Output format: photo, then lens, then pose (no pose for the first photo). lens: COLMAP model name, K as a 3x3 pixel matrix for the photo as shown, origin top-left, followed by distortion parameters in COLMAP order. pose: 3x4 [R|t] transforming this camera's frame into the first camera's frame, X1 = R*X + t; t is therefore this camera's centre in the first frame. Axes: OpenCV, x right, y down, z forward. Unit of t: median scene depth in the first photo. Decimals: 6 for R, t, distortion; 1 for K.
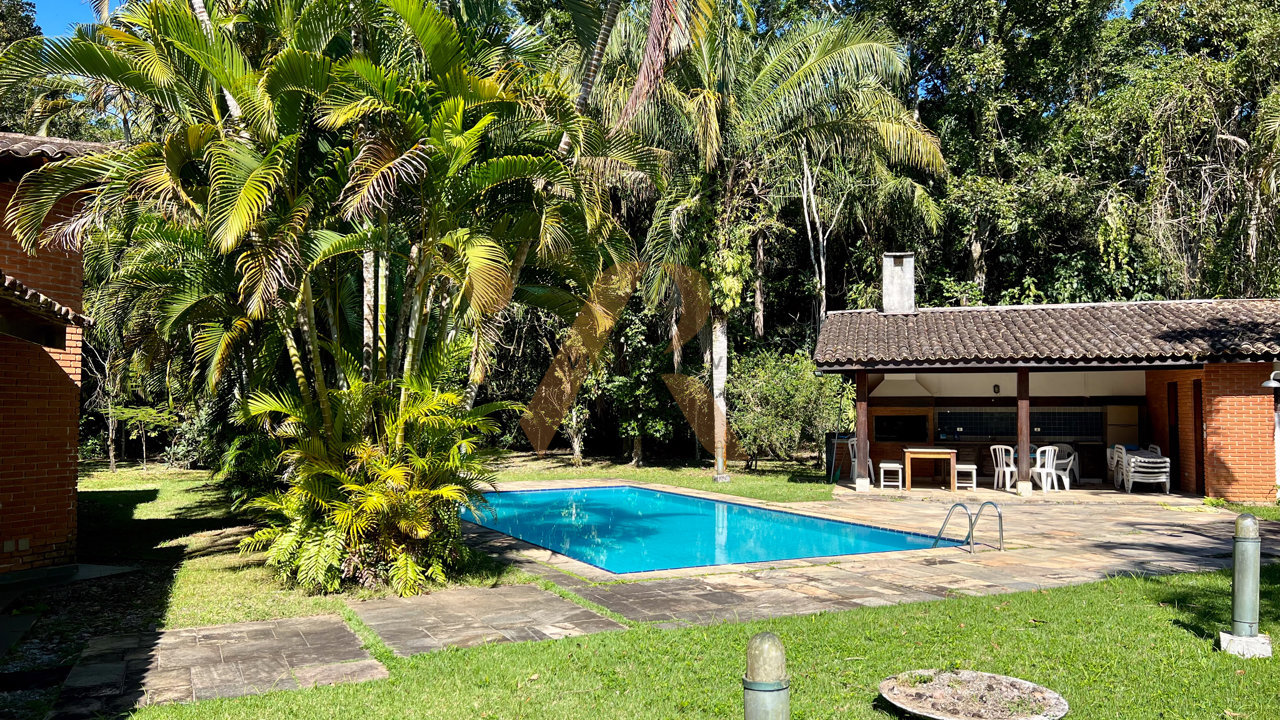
lens RADIAL K [[961.5, 0, 644.7], [0, 961.5, 367.8], [0, 0, 1]] dist [0.059095, -0.060790]
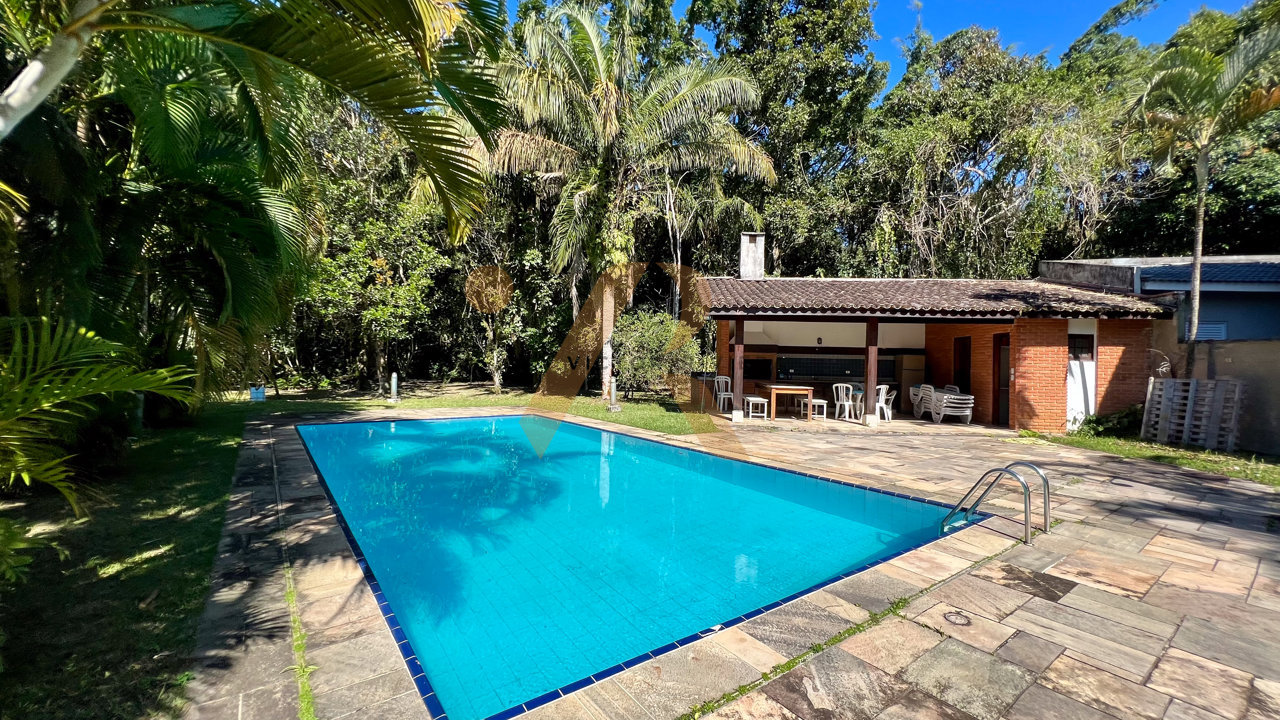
lens RADIAL K [[511.3, 0, 634.1], [0, 511.3, 356.3], [0, 0, 1]] dist [-0.003573, 0.000647]
pose [[0.986529, 0.025129, 0.161646, 0.001301], [-0.030452, 0.999070, 0.030539, 0.026312], [-0.160728, -0.035050, 0.986376, 0.317141]]
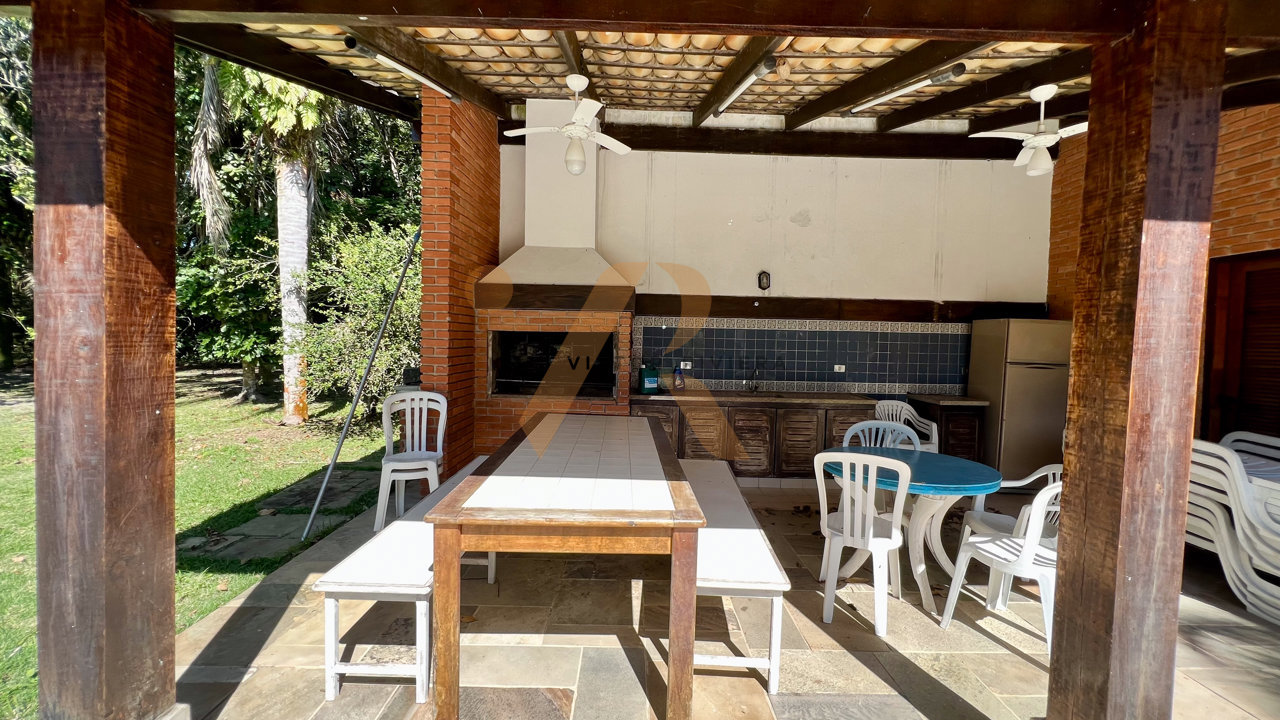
lens RADIAL K [[511.3, 0, 632.1], [0, 511.3, 355.0], [0, 0, 1]] dist [-0.003573, 0.000647]
pose [[0.969825, 0.016717, 0.243227, 0.218704], [-0.035686, 0.996635, 0.073795, 0.037586], [-0.241175, -0.080248, 0.967158, 0.697841]]
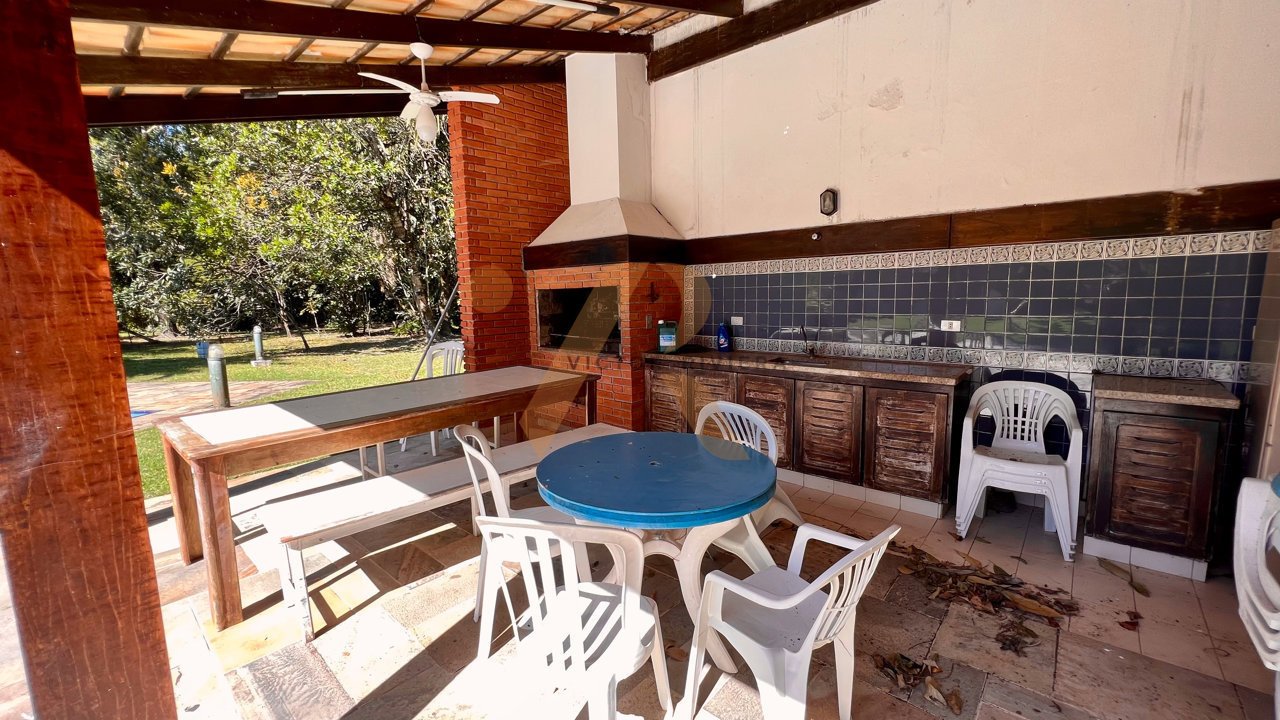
lens RADIAL K [[511.3, 0, 638.8], [0, 511.3, 358.9], [0, 0, 1]] dist [-0.003573, 0.000647]
pose [[0.886109, 0.046204, -0.461168, 0.350281], [0.033529, 0.986021, 0.163212, 0.039850], [0.462262, -0.160087, 0.872173, 0.727760]]
